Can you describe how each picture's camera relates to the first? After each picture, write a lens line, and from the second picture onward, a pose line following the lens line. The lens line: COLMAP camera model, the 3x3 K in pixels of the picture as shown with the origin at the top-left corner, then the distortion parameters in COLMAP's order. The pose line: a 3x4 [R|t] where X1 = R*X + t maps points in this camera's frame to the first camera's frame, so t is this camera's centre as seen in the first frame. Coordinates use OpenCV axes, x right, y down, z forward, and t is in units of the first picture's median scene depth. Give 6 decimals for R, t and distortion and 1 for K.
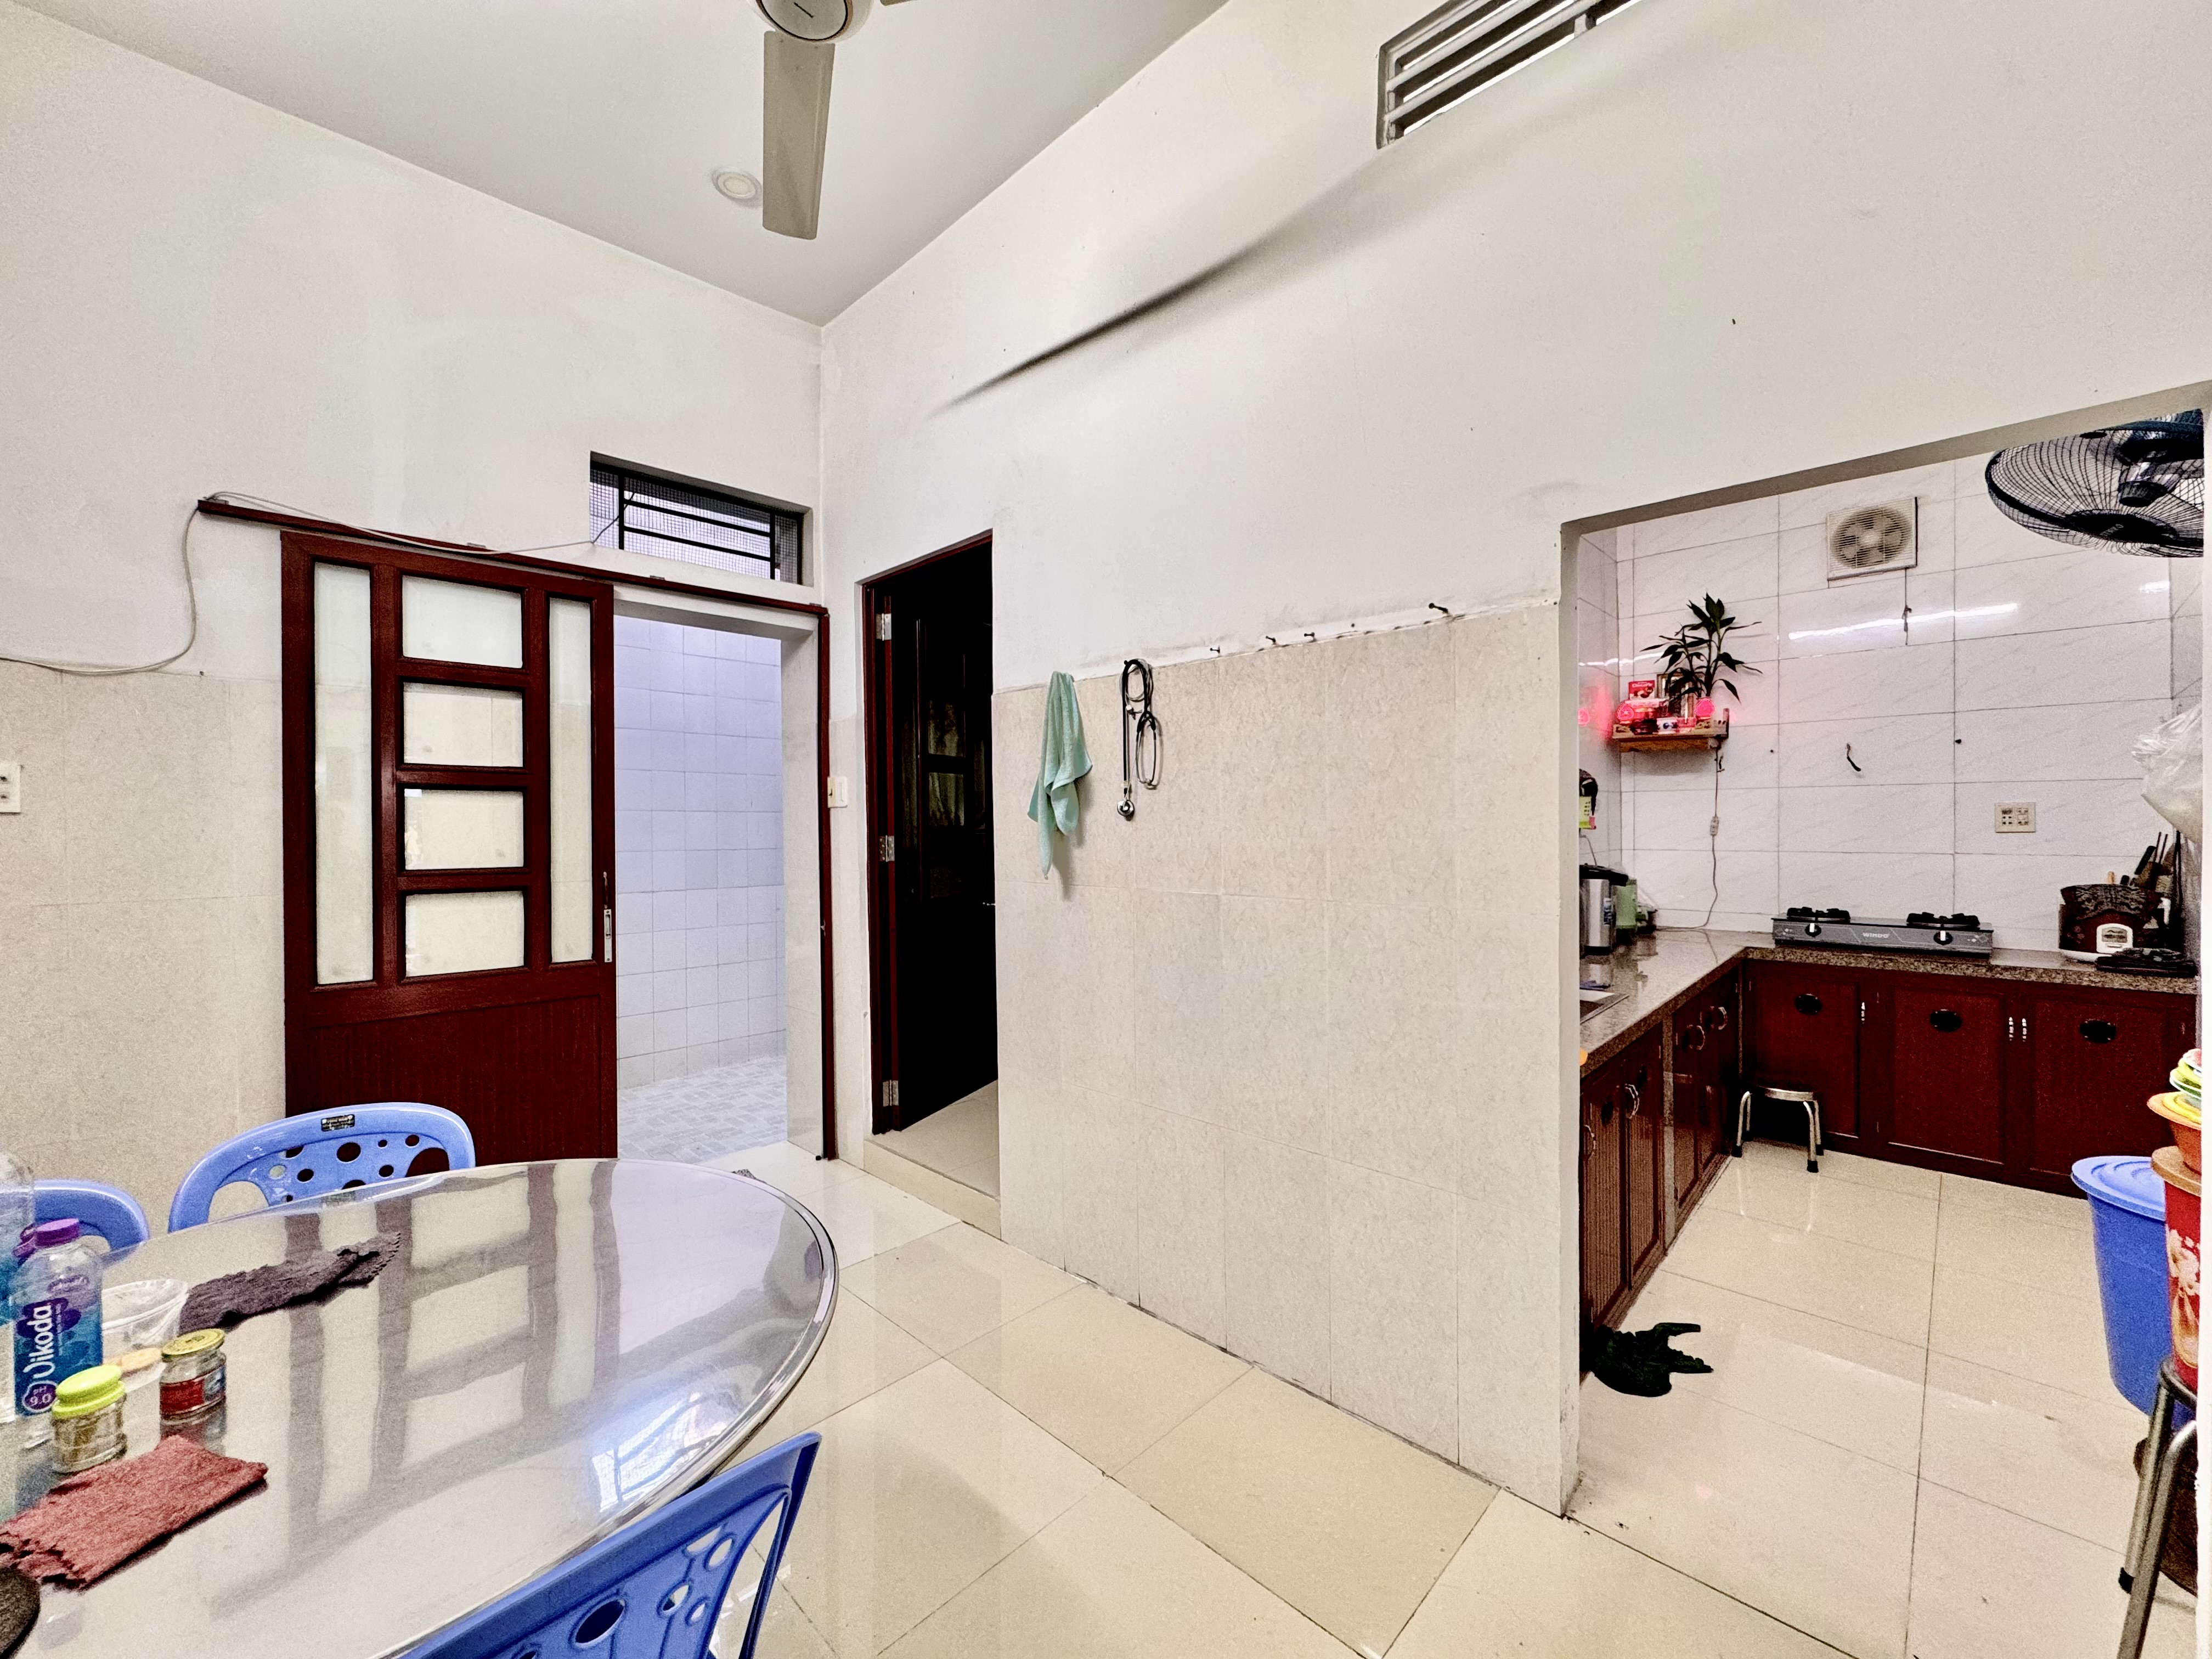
lens RADIAL K [[886.5, 0, 1104.4], [0, 886.5, 829.2], [0, 0, 1]] dist [-0.001777, -0.000591]
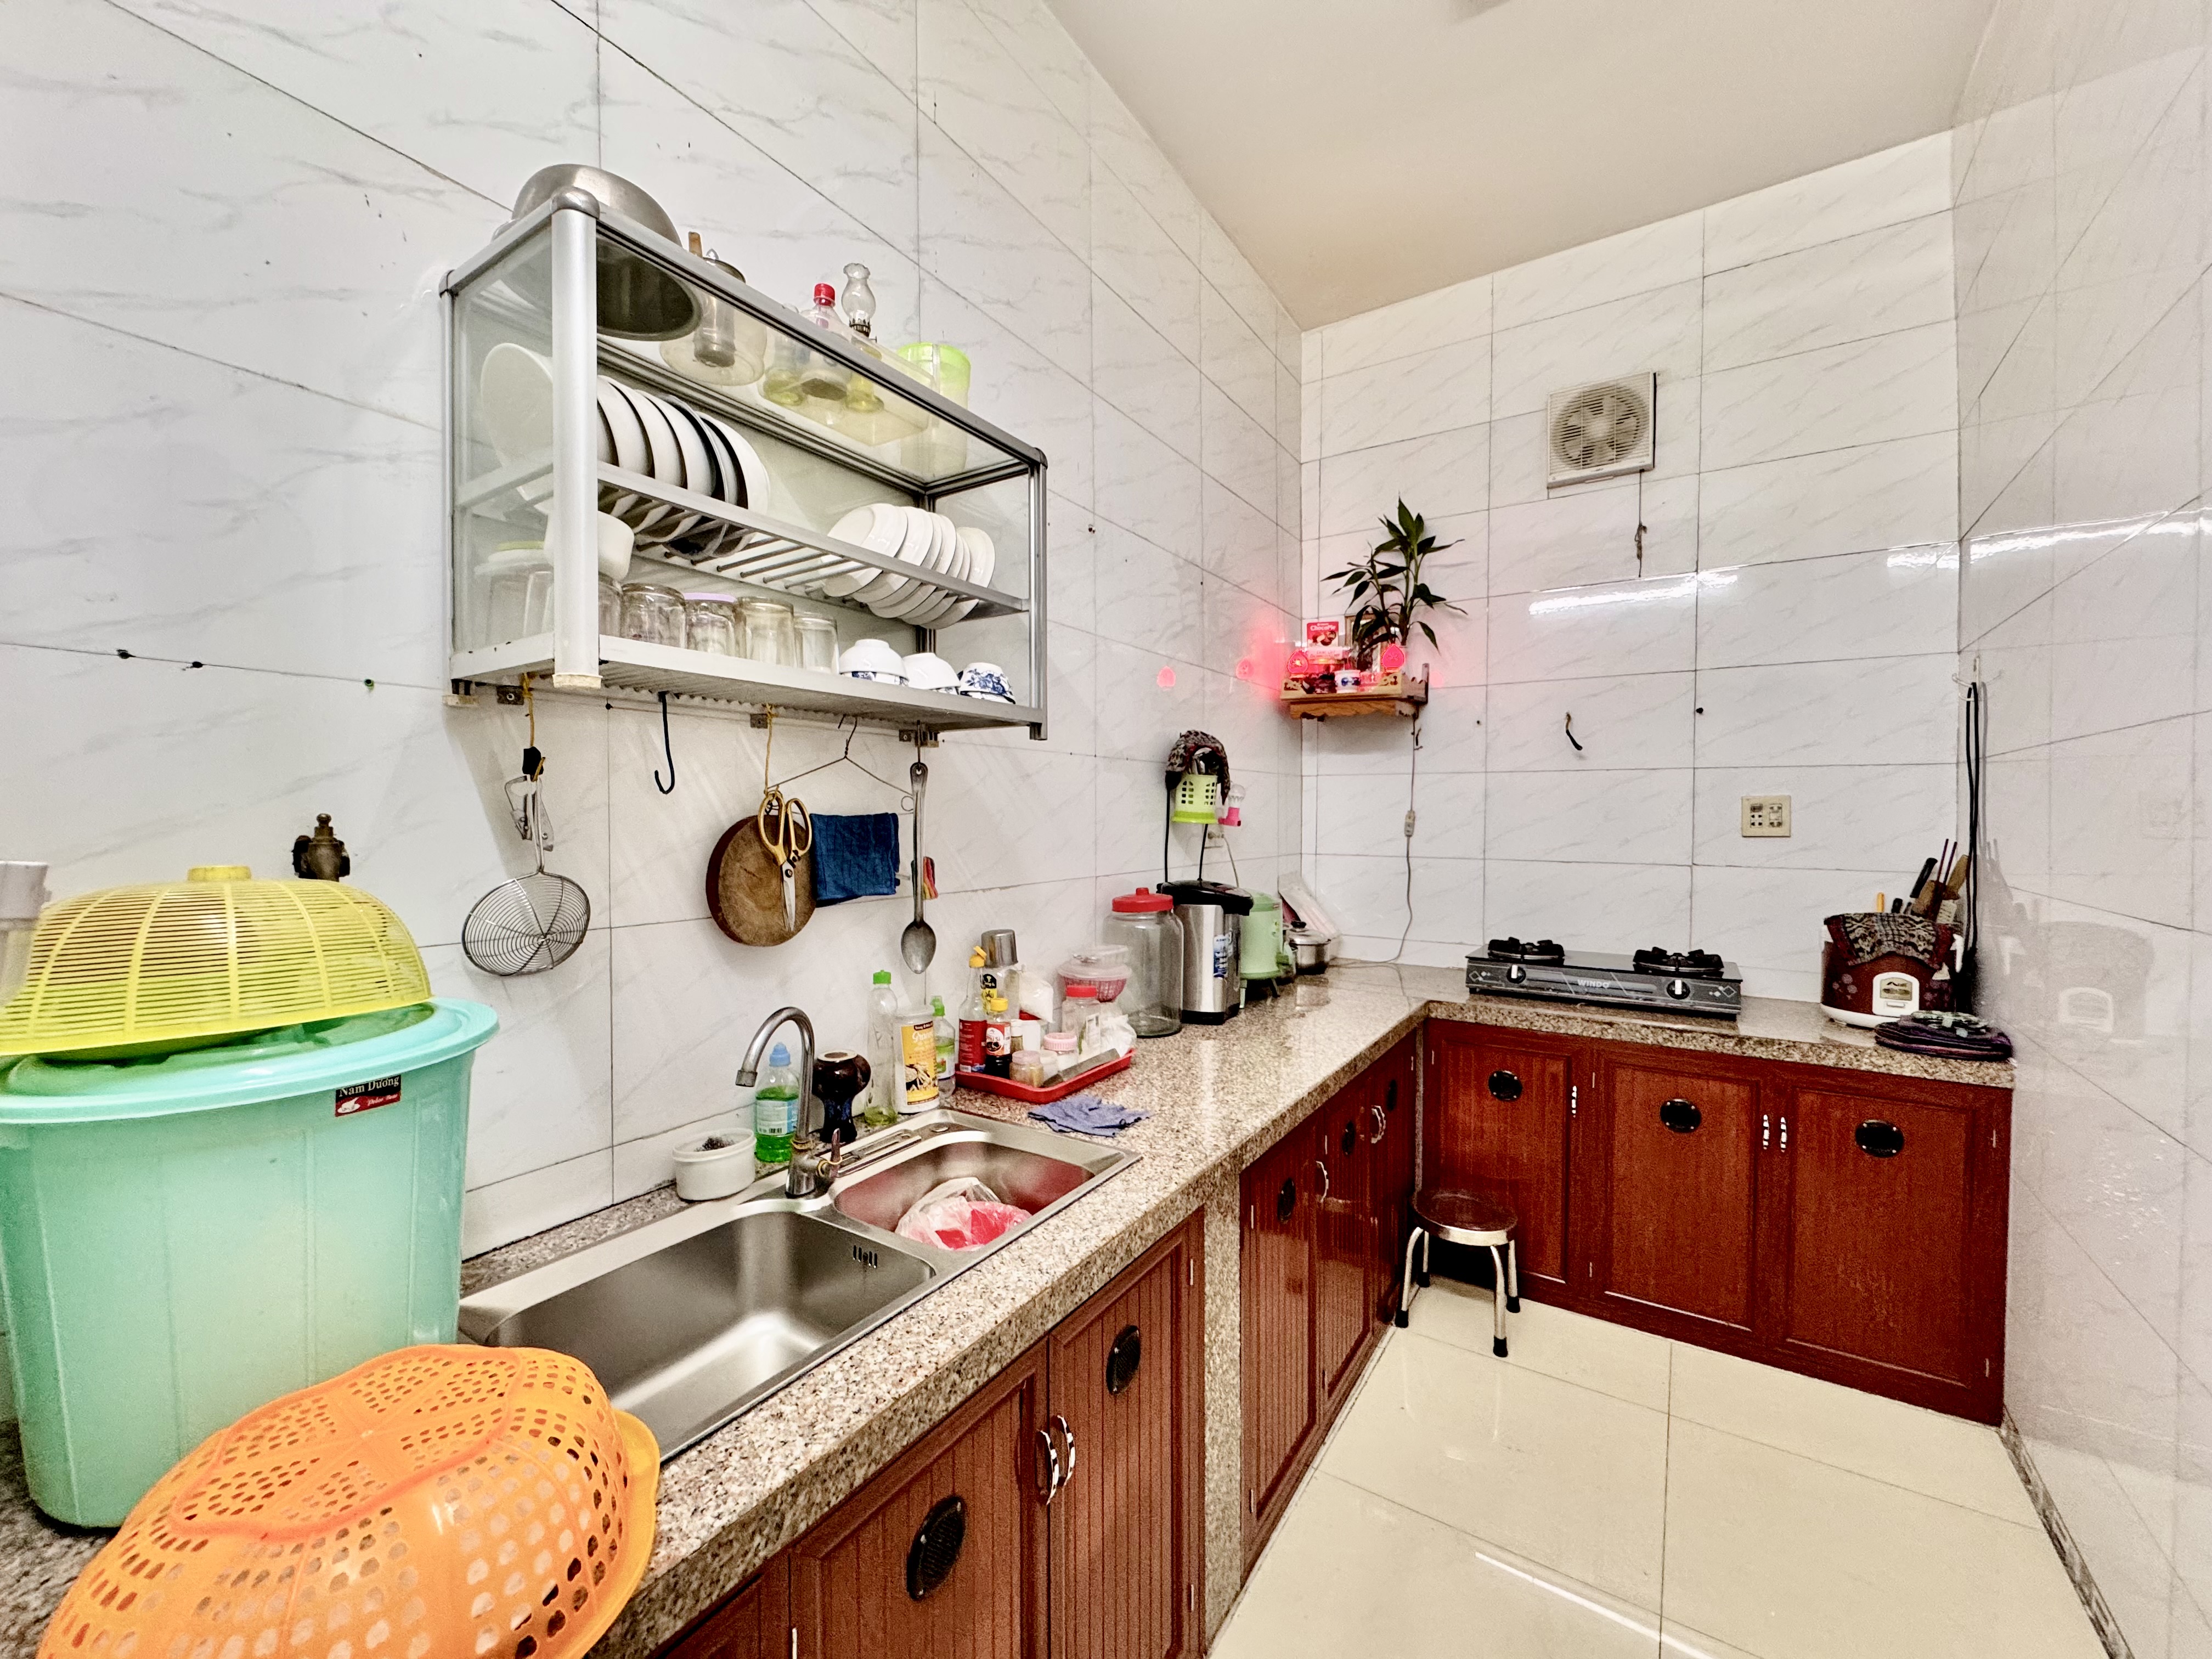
lens RADIAL K [[886.5, 0, 1105.1], [0, 886.5, 824.6], [0, 0, 1]] dist [-0.001777, -0.000591]
pose [[0.982193, 0.013394, 0.187394, 0.353894], [-0.013922, 0.999902, 0.001501, -0.000206], [-0.187356, -0.004083, 0.982284, 0.380137]]
